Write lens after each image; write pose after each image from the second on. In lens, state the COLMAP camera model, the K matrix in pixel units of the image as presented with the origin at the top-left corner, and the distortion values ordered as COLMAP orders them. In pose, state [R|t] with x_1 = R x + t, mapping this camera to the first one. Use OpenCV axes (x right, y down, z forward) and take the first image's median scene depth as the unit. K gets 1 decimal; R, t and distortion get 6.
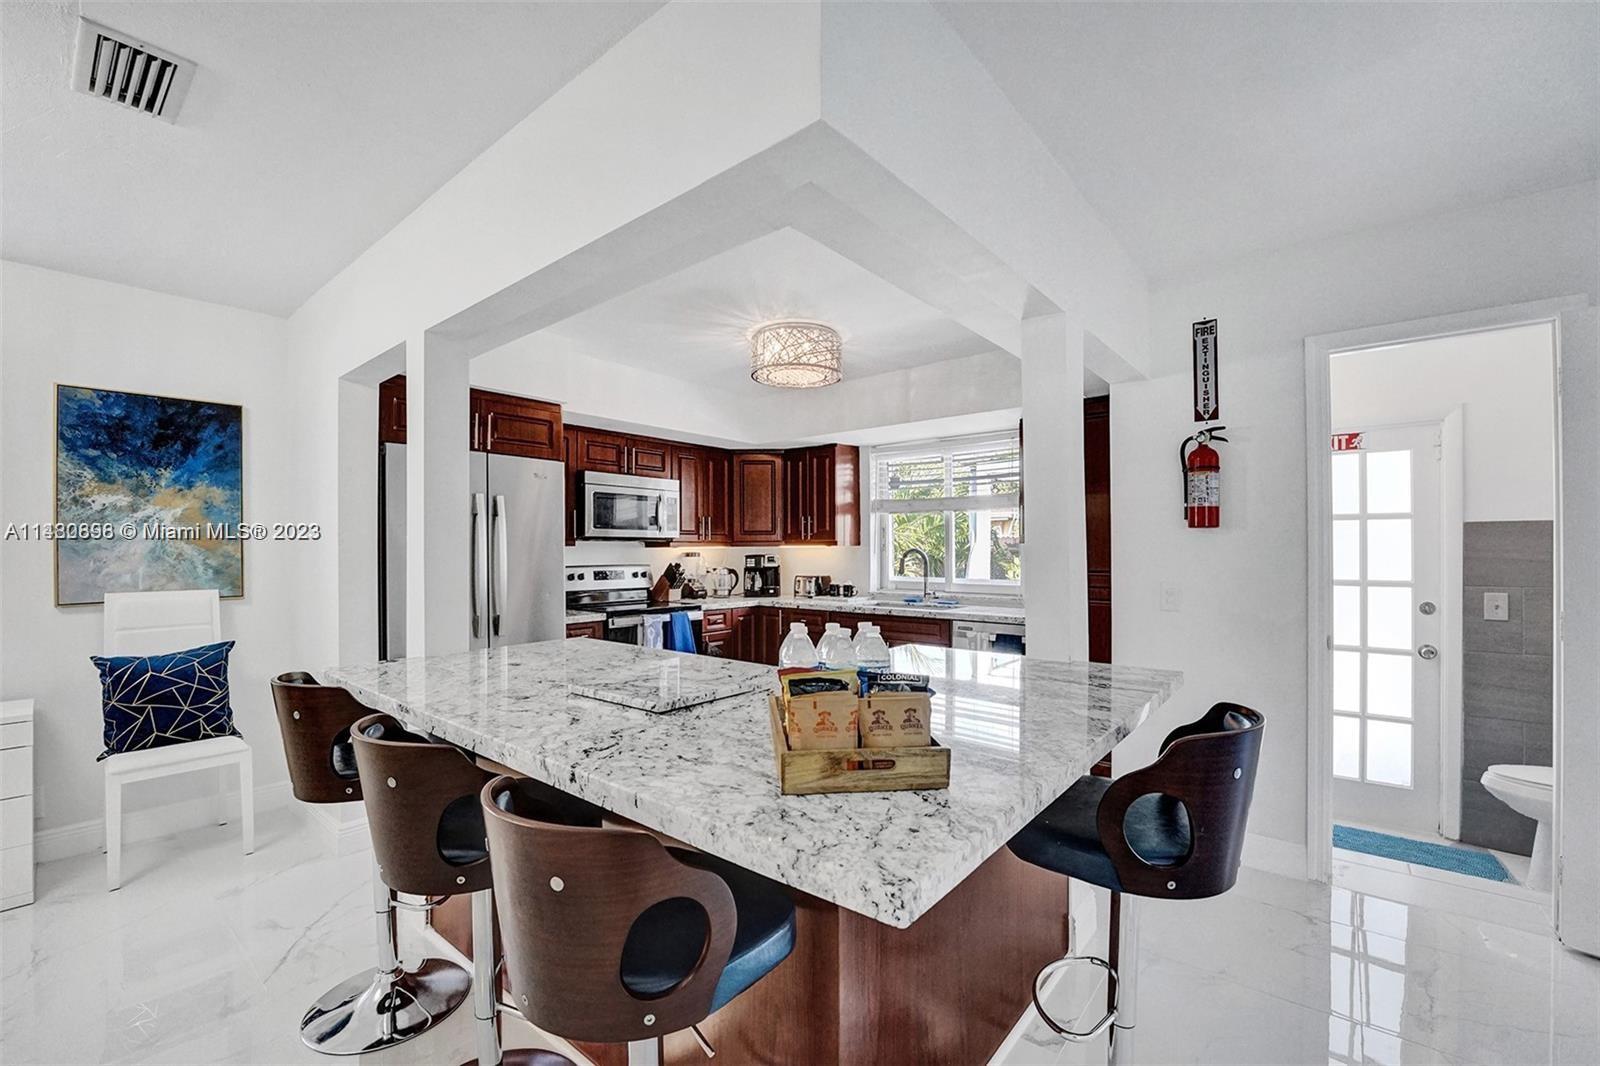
lens RADIAL K [[661.0, 0, 805.2], [0, 661.0, 544.5], [0, 0, 1]] dist [-0.024972, -0.000270]
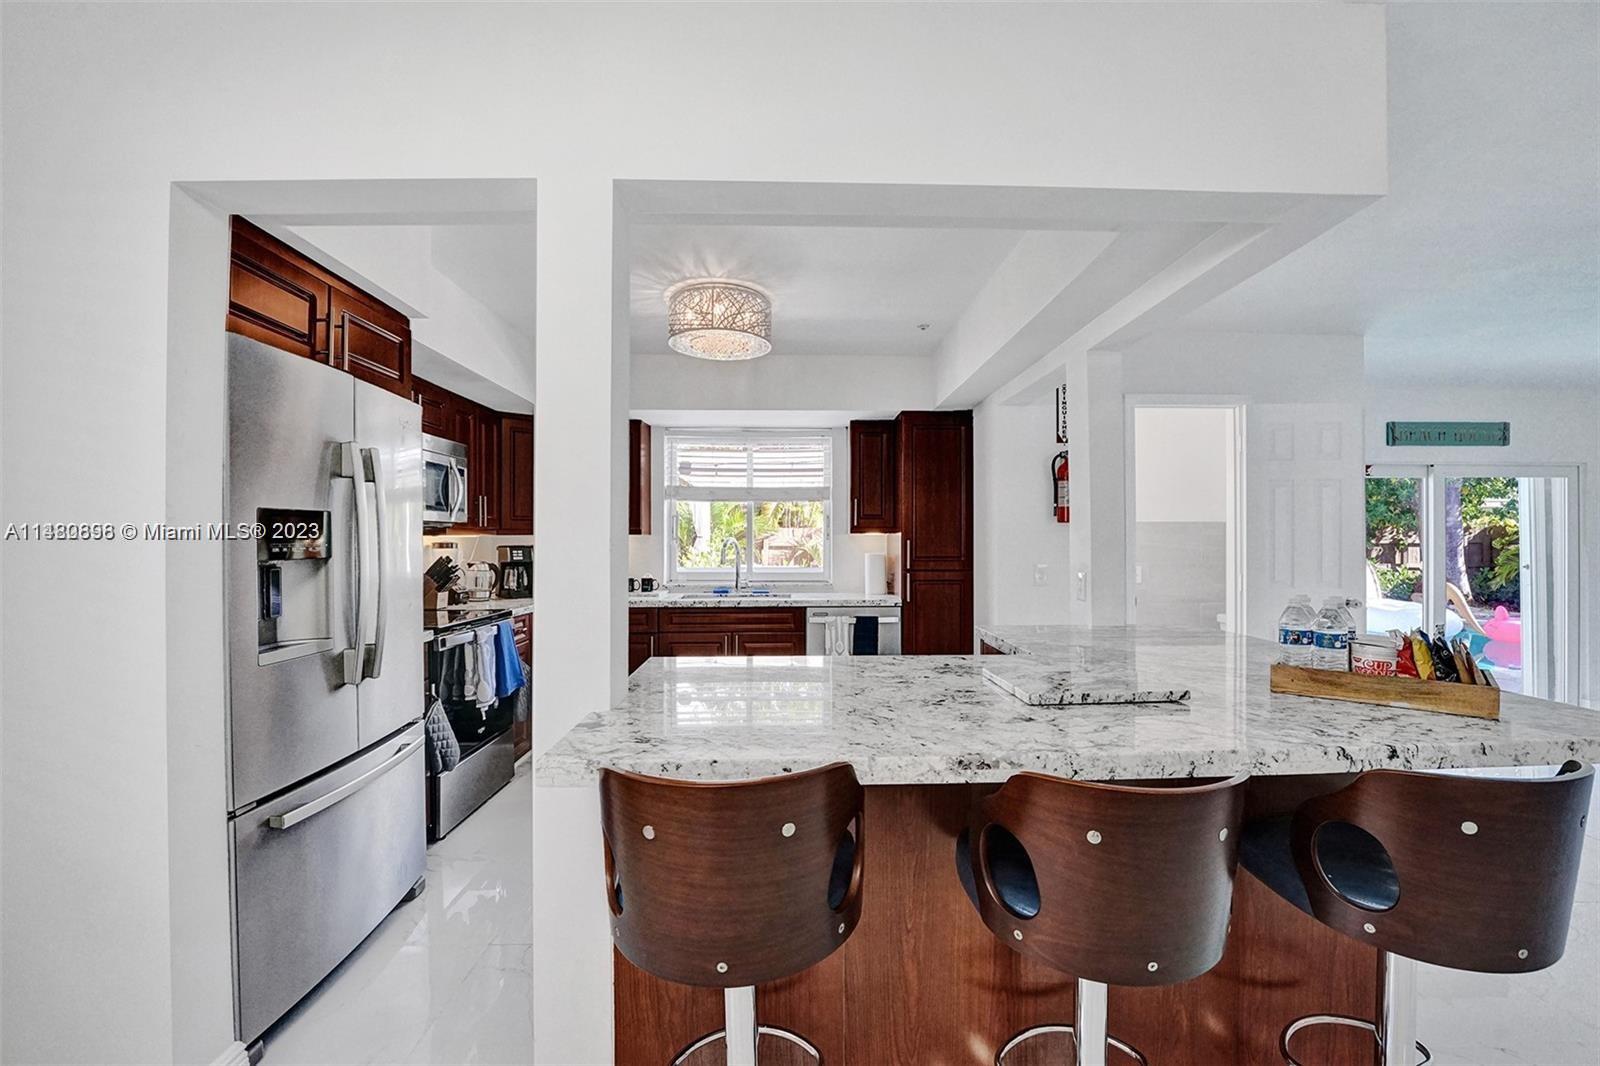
lens RADIAL K [[658.4, 0, 805.7], [0, 658.4, 538.0], [0, 0, 1]] dist [-0.022749, 0.000191]
pose [[0.752077, 0.001987, 0.659072, -0.569212], [-0.004827, 0.999985, 0.002493, 0.004512], [-0.659057, -0.005057, 0.752076, 0.278540]]
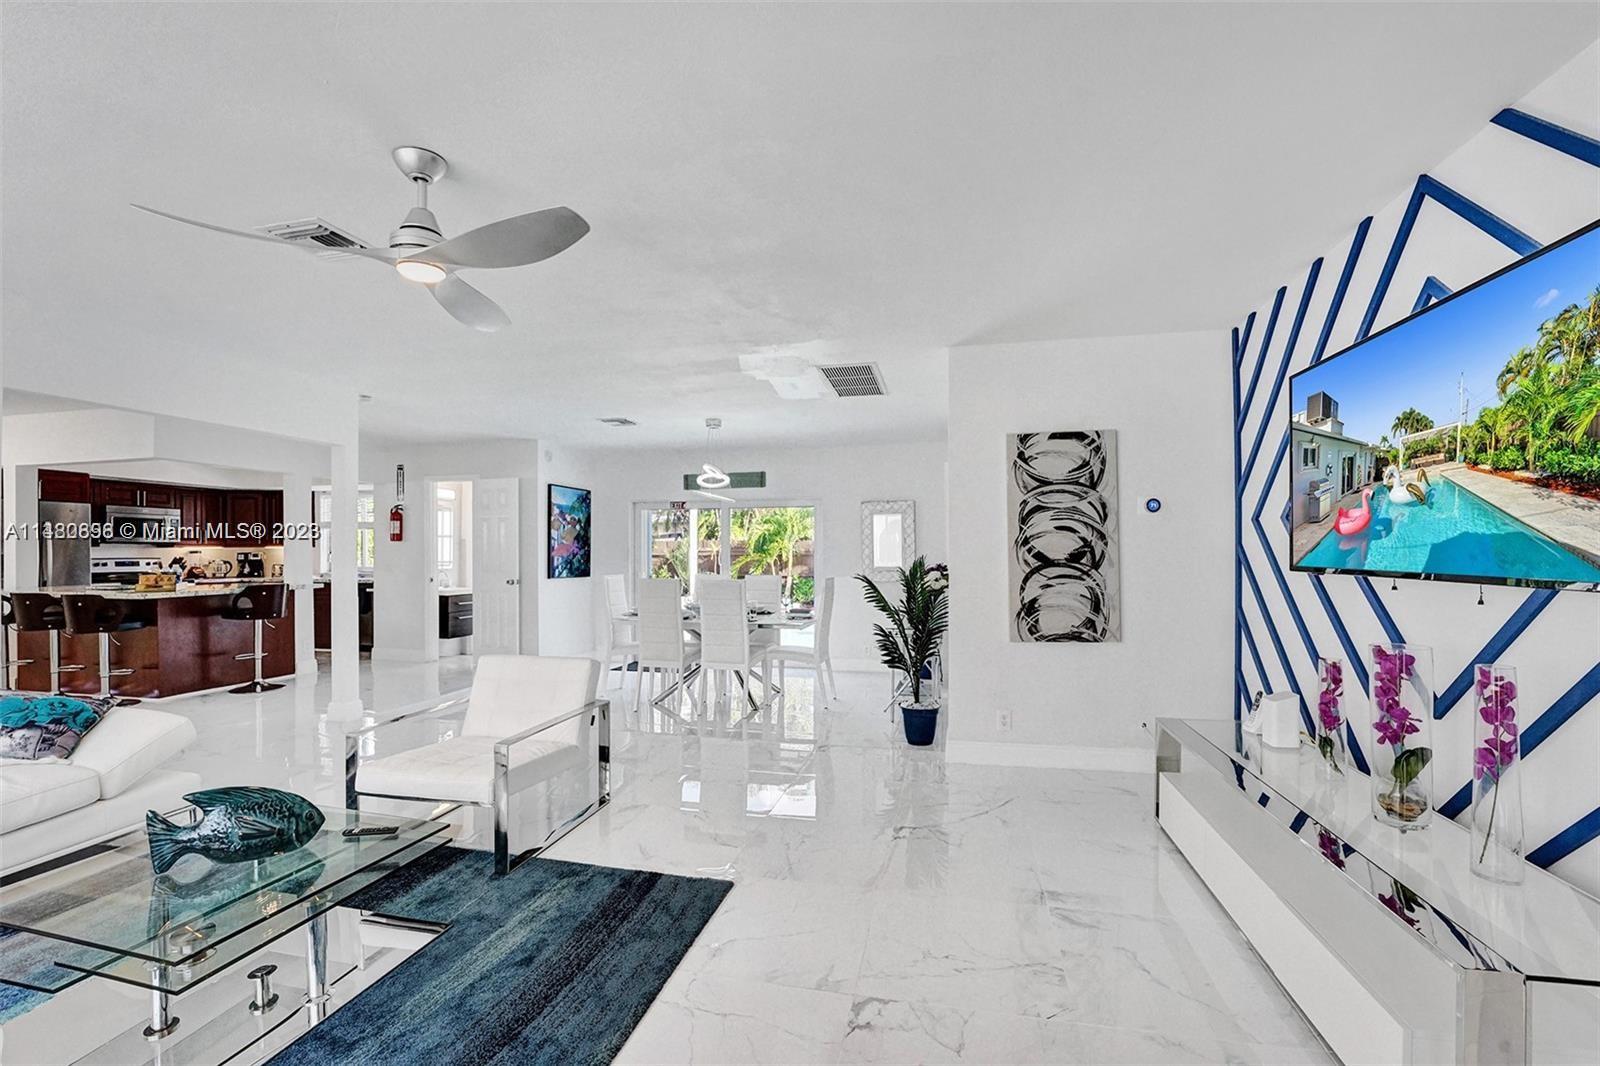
lens RADIAL K [[699.6, 0, 800.8], [0, 699.6, 555.1], [0, 0, 1]] dist [0.000249, 0.000088]
pose [[0.905864, -0.001479, 0.423566, 0.748019], [-0.003250, 0.999940, 0.010444, -0.001413], [-0.423556, -0.010837, 0.905805, -2.003931]]
